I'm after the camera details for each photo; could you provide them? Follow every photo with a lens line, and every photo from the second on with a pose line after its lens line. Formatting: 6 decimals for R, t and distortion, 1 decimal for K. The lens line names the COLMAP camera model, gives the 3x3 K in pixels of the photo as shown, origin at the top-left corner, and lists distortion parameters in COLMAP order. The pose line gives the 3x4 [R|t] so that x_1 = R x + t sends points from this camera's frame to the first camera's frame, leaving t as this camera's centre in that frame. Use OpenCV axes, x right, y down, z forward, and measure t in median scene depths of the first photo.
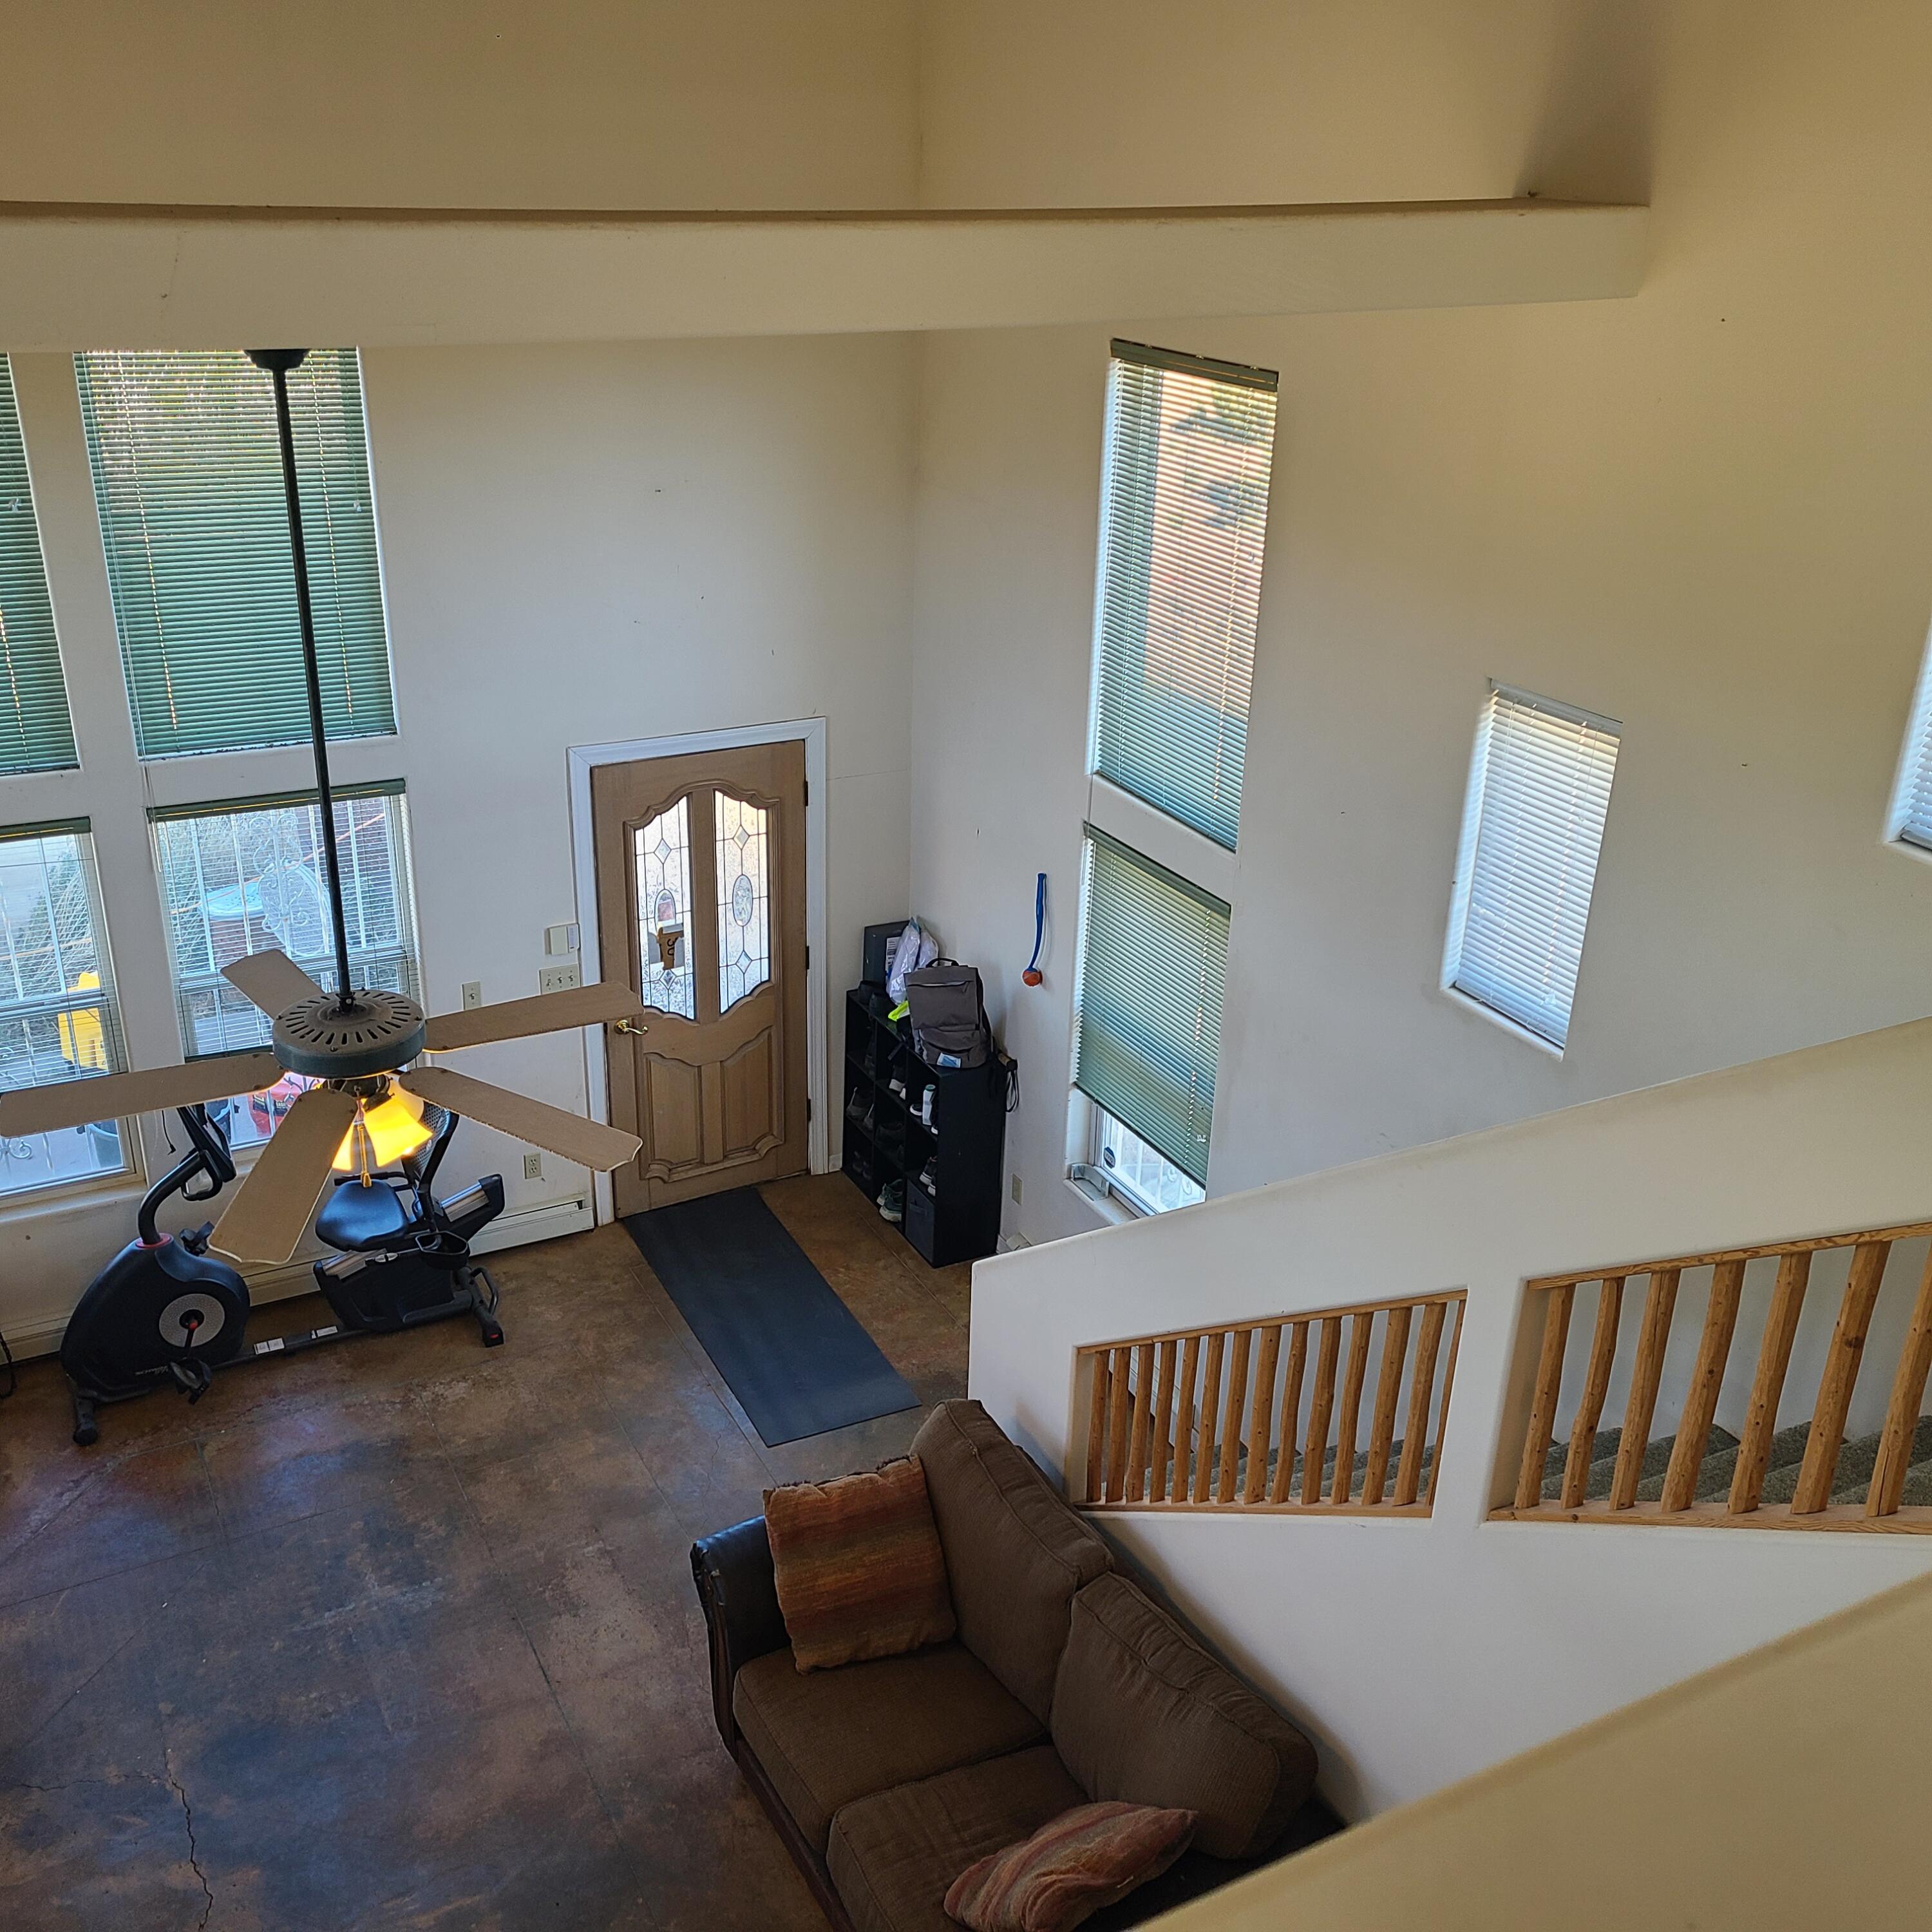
lens RADIAL K [[1929.0, 0, 942.2], [0, 1929.0, 966.0], [0, 0, 1]] dist [0.047344, 0.000000]
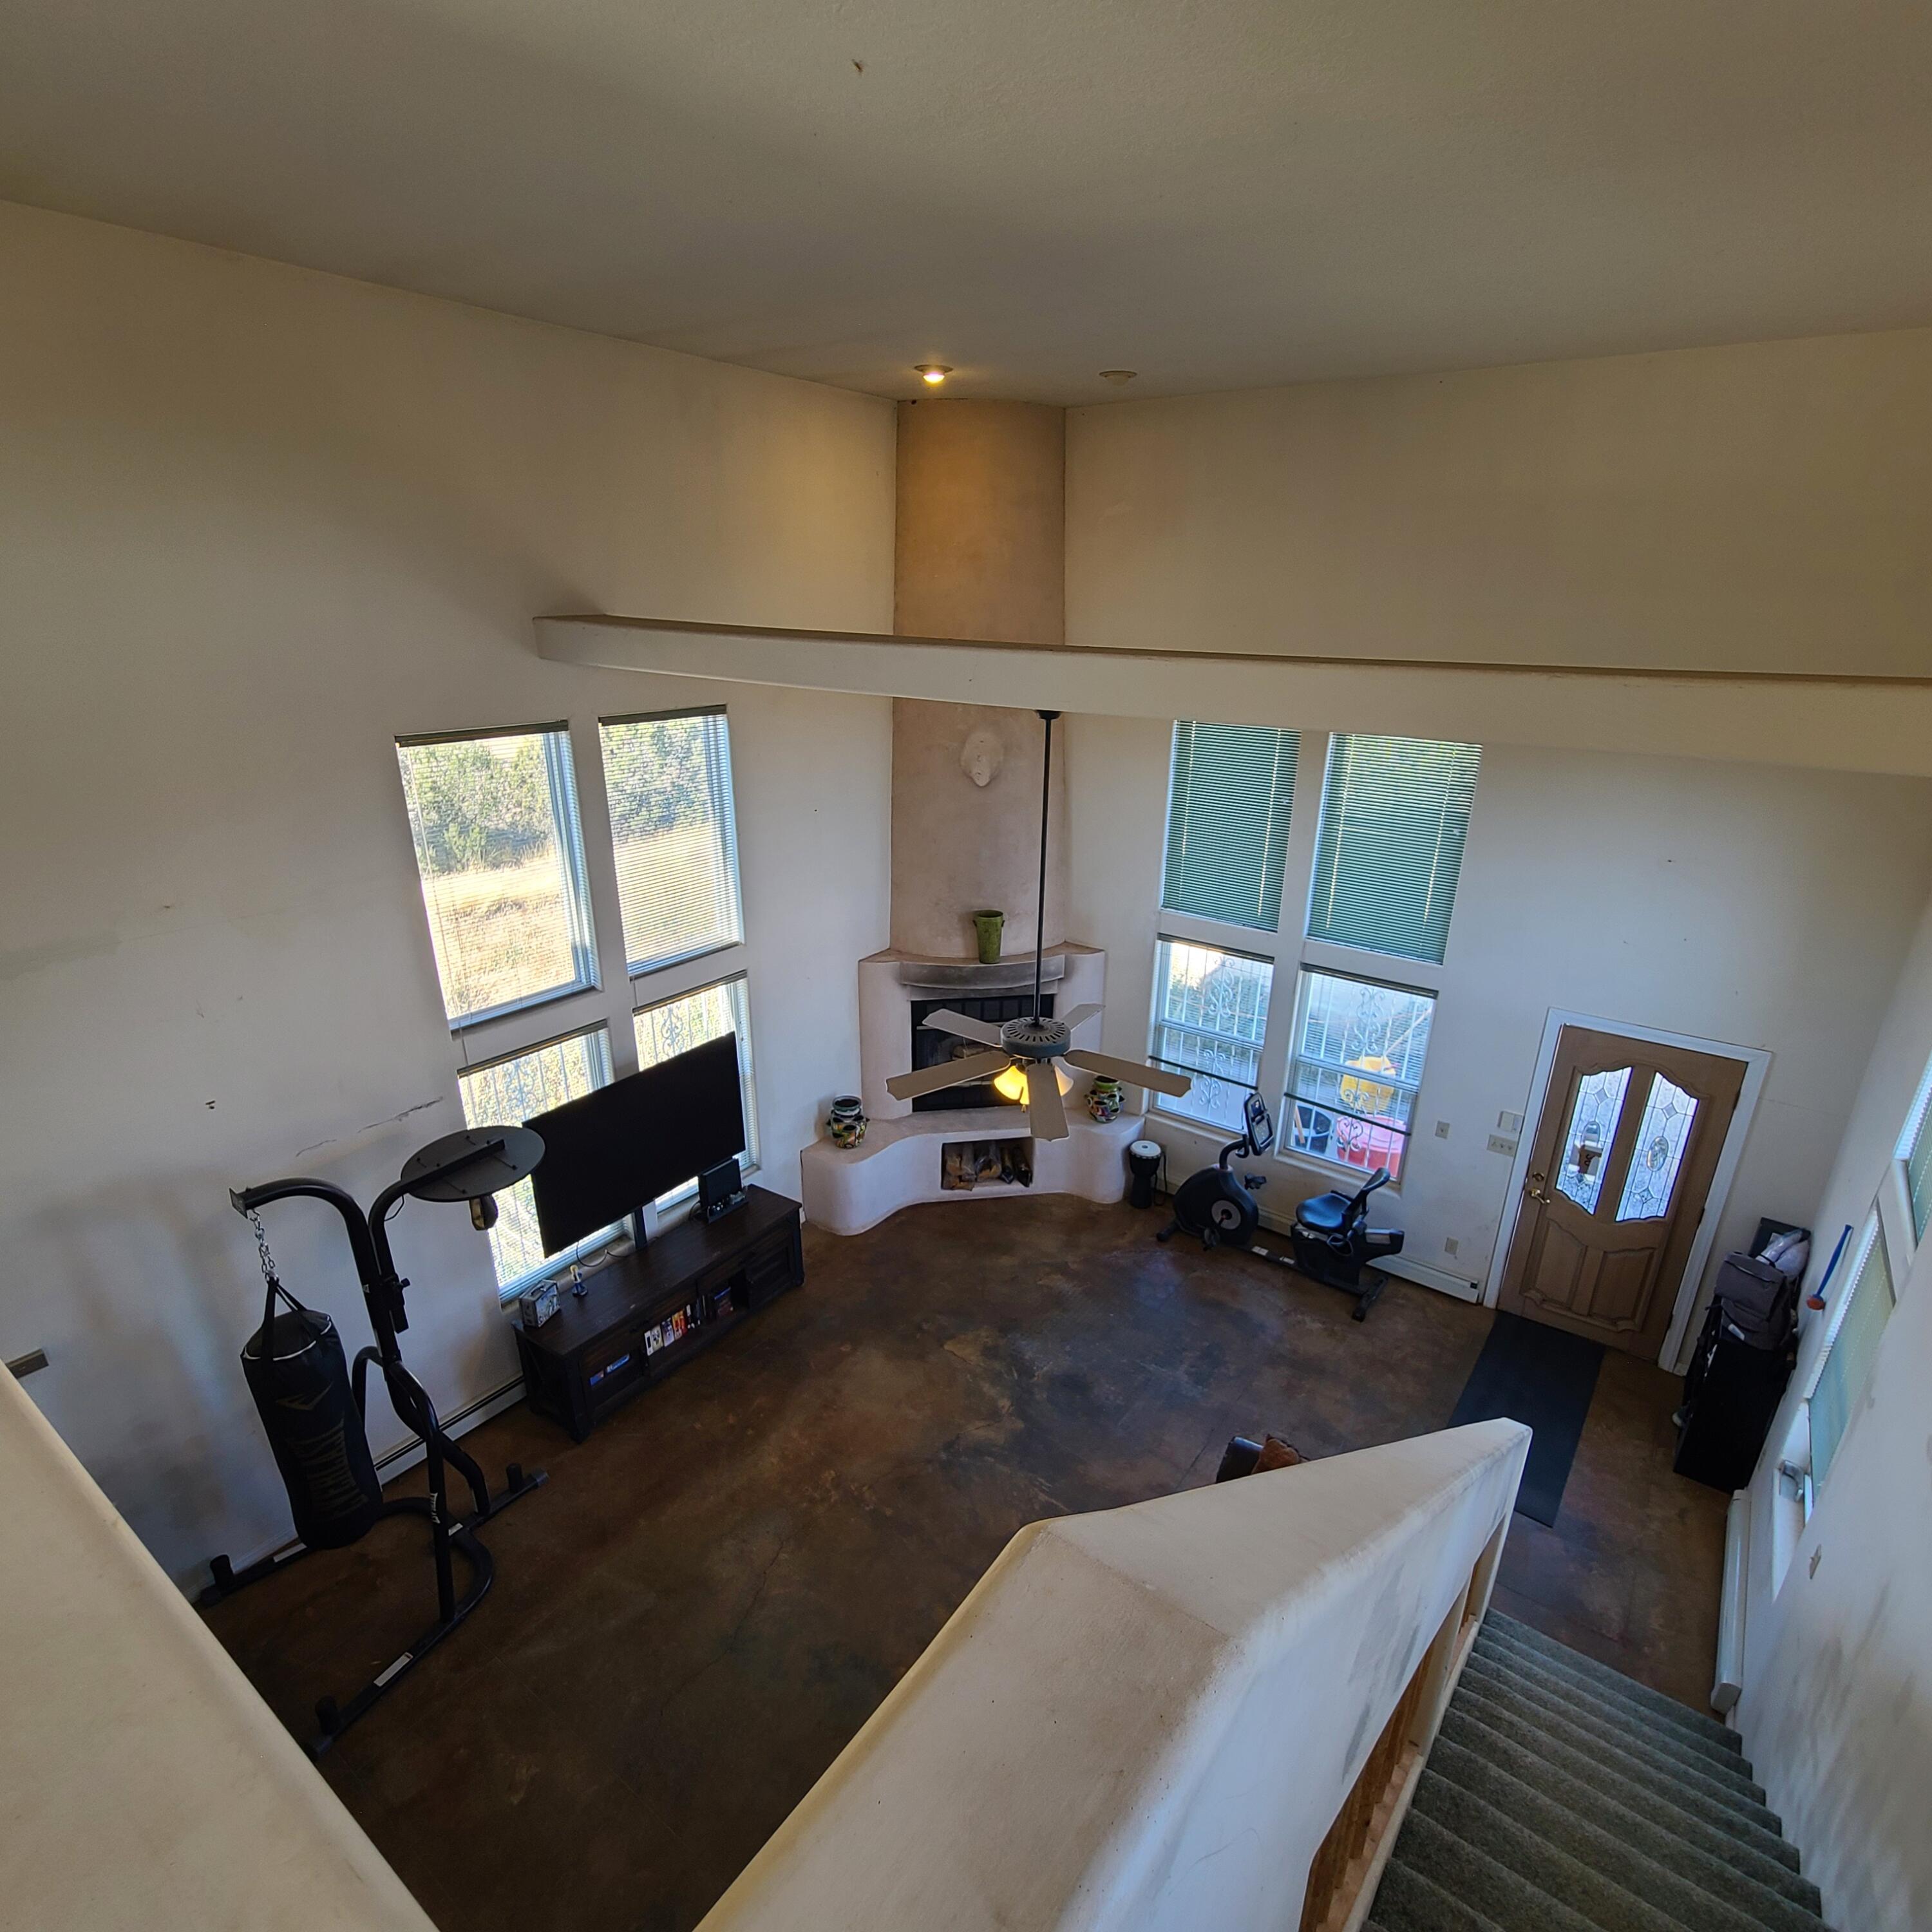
lens RADIAL K [[1052.9, 0, 973.5], [0, 1052.9, 1005.8], [0, 0, 1]] dist [-0.006451, 0.004092]
pose [[0.442222, 0.309222, -0.841915, 0.317401], [-0.362082, 0.920347, 0.147842, -0.073054], [0.820570, 0.239463, 0.518962, 0.190202]]
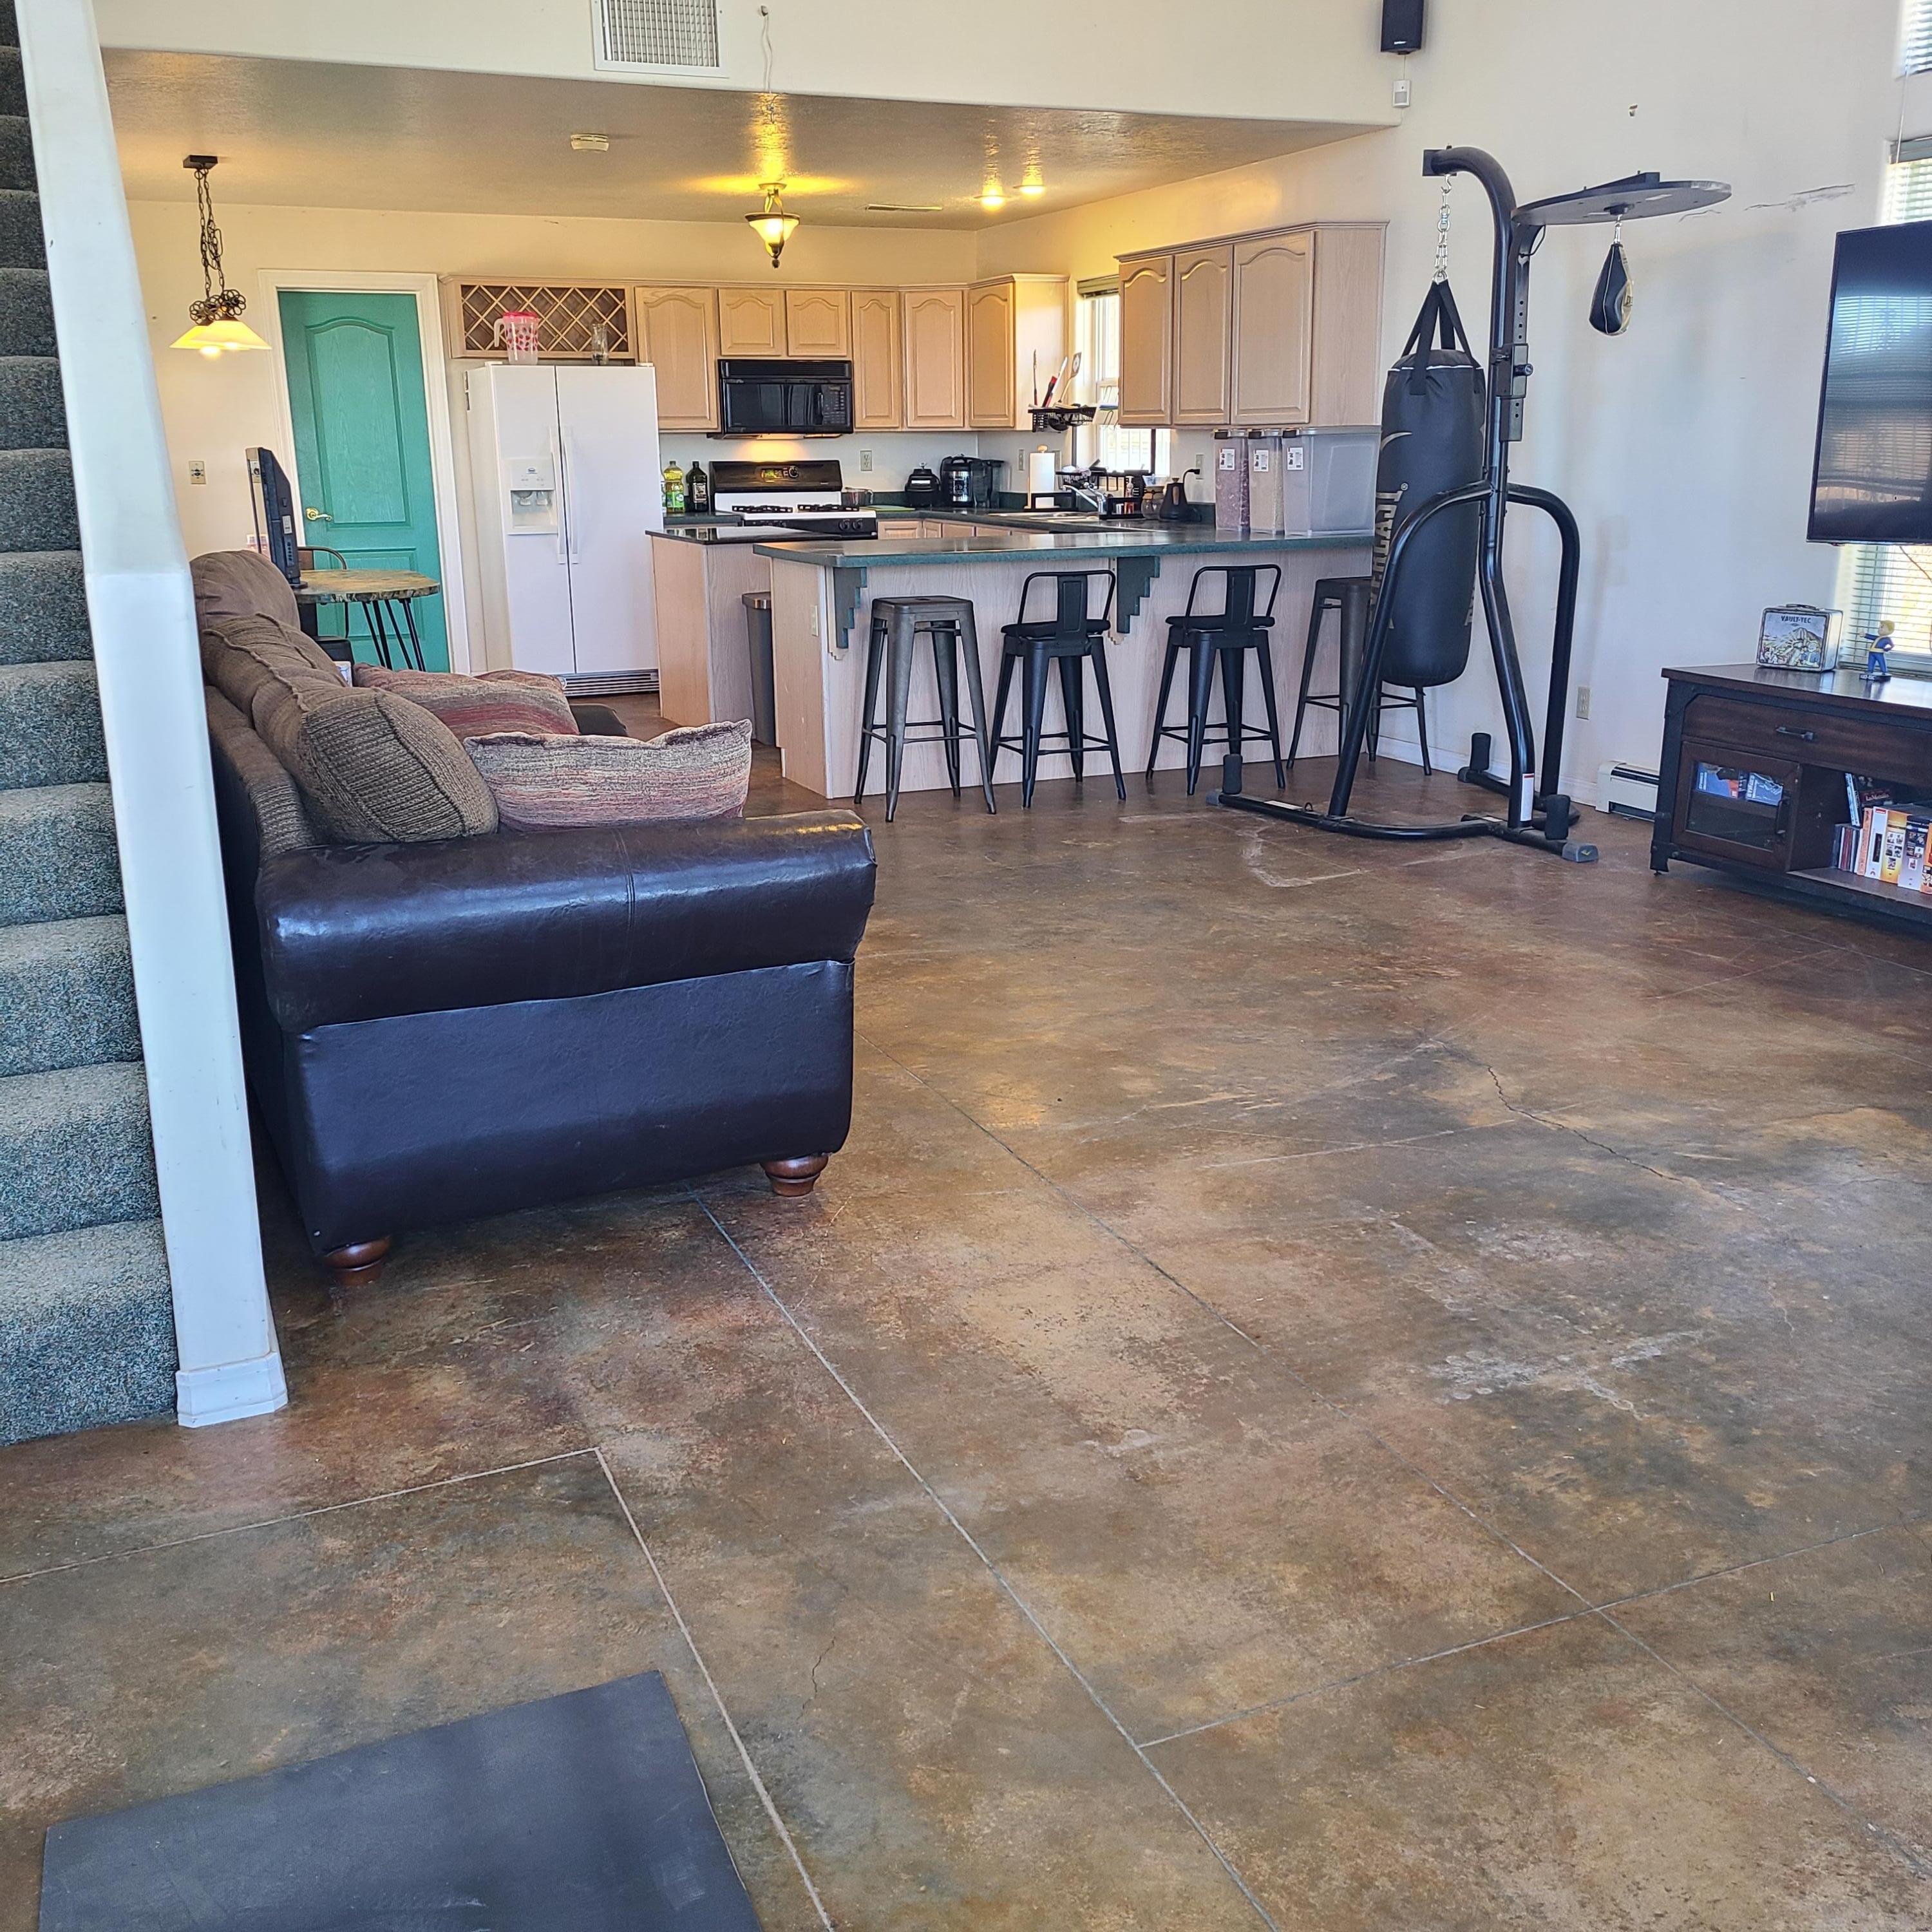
lens RADIAL K [[1929.0, 0, 963.9], [0, 1929.0, 964.6], [0, 0, 1]] dist [0.047344, 0.000000]
pose [[-0.996803, -0.036501, 0.071078, -0.150864], [0.016759, 0.774268, 0.632636, -0.034754], [-0.078125, 0.631805, -0.771180, 1.114479]]
